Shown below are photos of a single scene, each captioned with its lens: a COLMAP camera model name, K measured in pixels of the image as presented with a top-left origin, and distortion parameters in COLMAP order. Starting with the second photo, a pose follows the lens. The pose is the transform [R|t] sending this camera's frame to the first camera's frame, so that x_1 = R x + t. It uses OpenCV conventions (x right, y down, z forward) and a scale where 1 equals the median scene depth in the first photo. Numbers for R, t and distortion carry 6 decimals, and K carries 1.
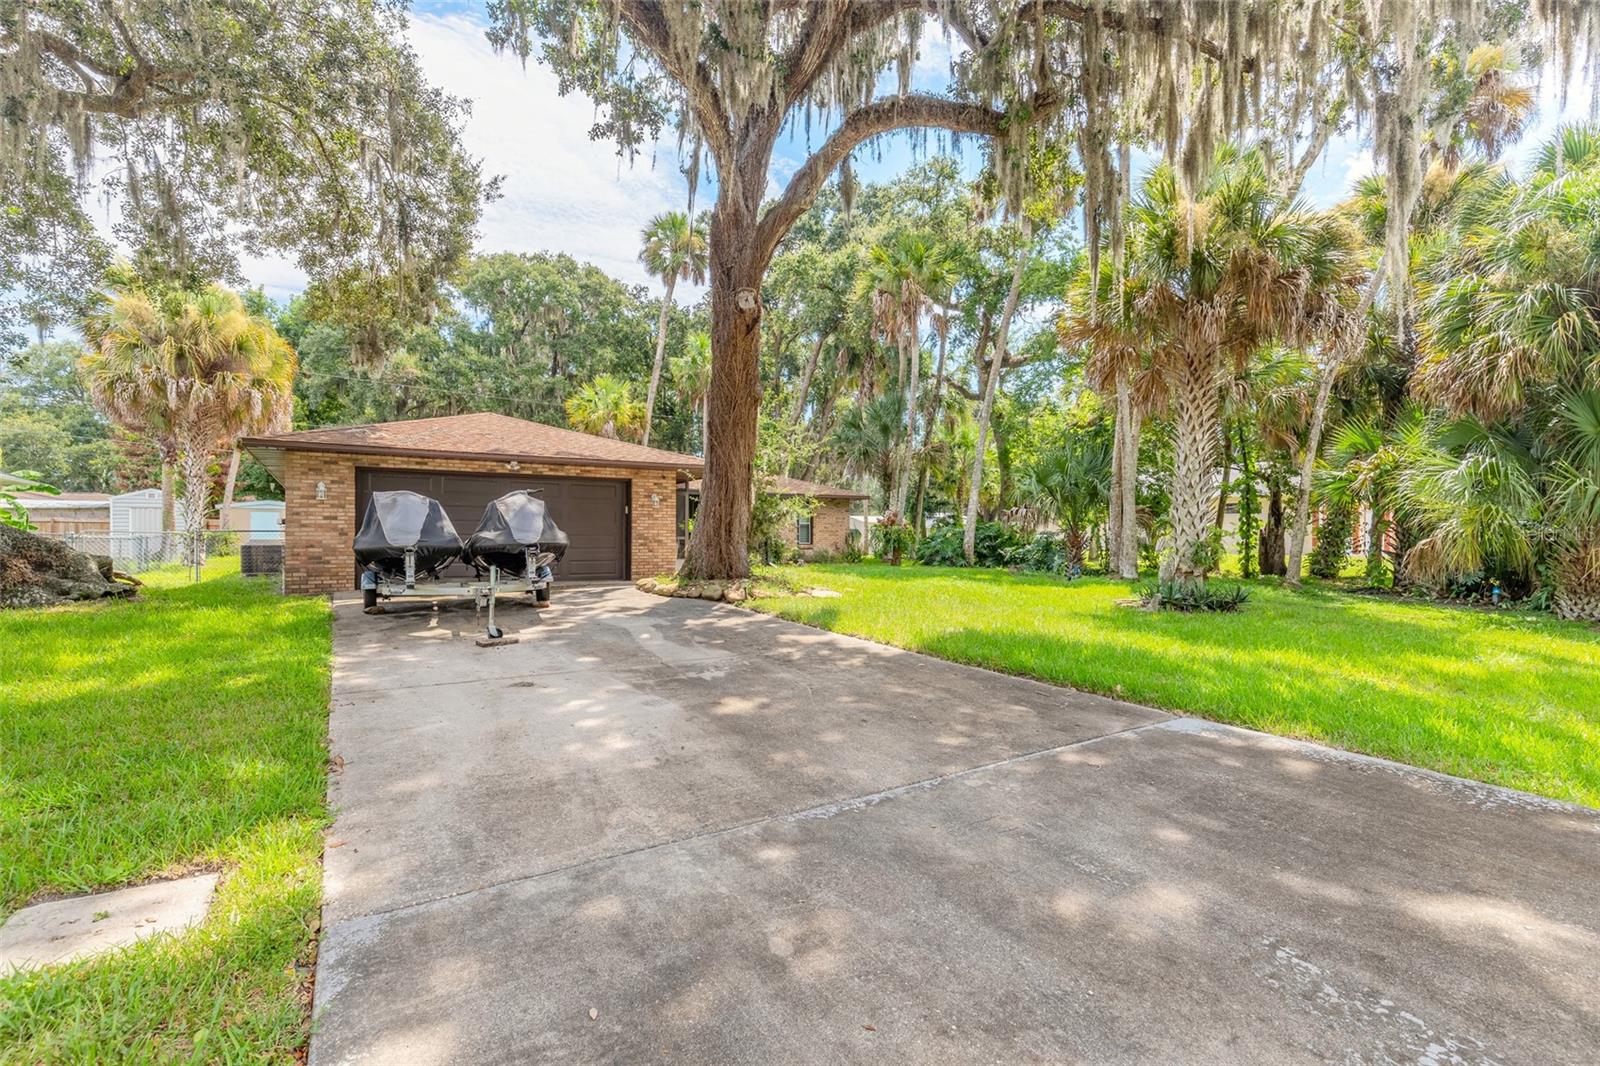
lens RADIAL K [[749.0, 0, 800.0], [0, 749.0, 533.0], [0, 0, 1]] dist [0.000877, 0.000053]
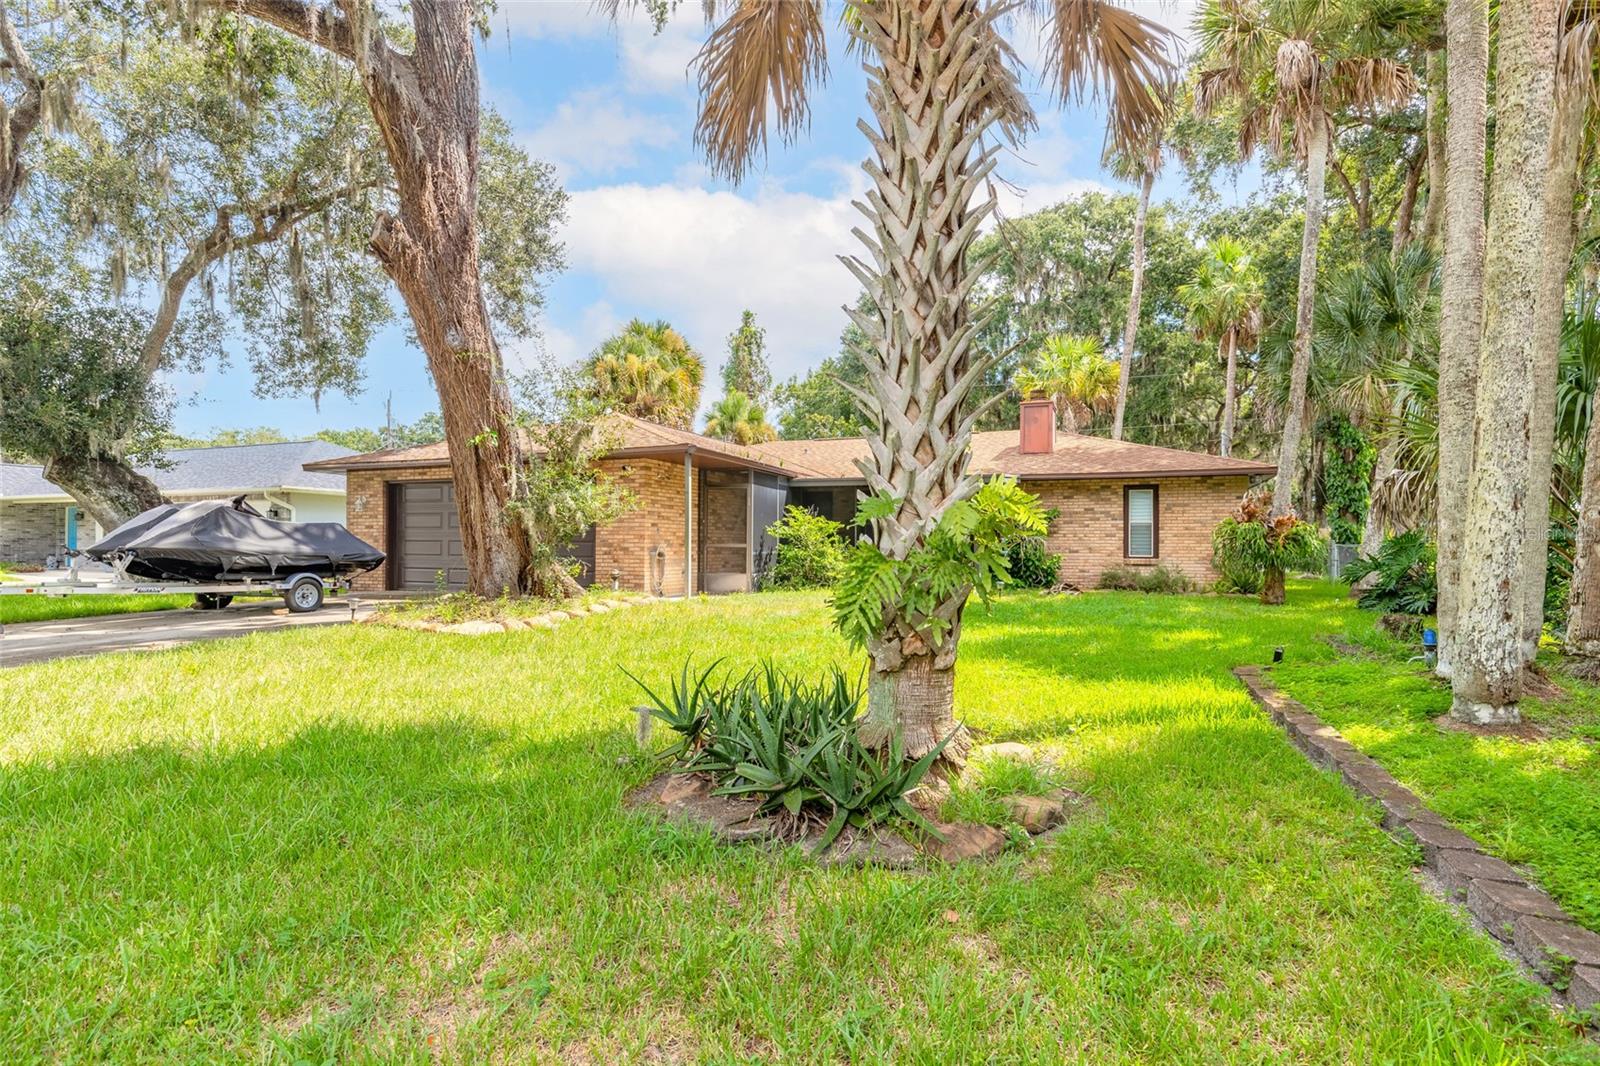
lens RADIAL K [[835.7, 0, 800.0], [0, 835.7, 533.0], [0, 0, 1]] dist [0.000671, 0.000005]
pose [[0.557895, -0.011274, -0.829835, 0.422651], [0.002605, 0.999927, -0.011834, 0.002967], [0.829908, 0.004440, 0.557883, 0.433958]]
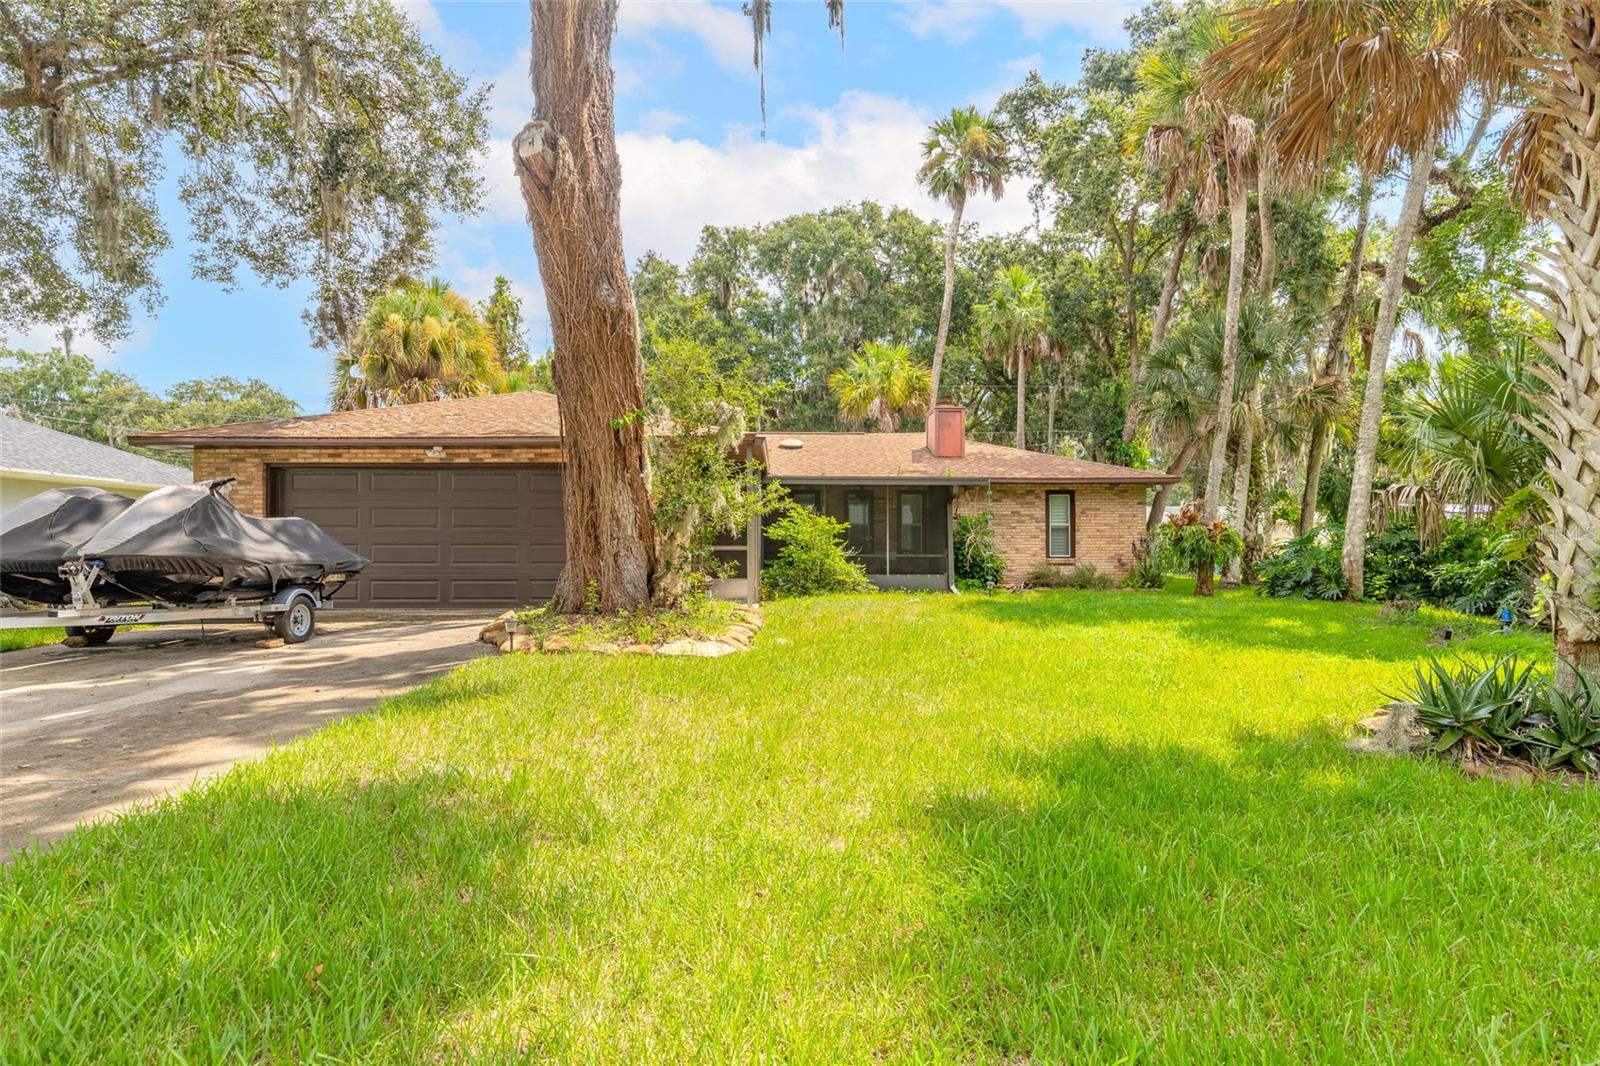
lens RADIAL K [[886.3, 0, 800.0], [0, 886.3, 533.0], [0, 0, 1]] dist [0.016378, -0.000130]
pose [[0.849077, -0.010856, -0.528157, 0.229392], [0.005774, 0.999920, -0.011271, 0.001647], [0.528237, 0.006520, 0.849072, 0.252684]]
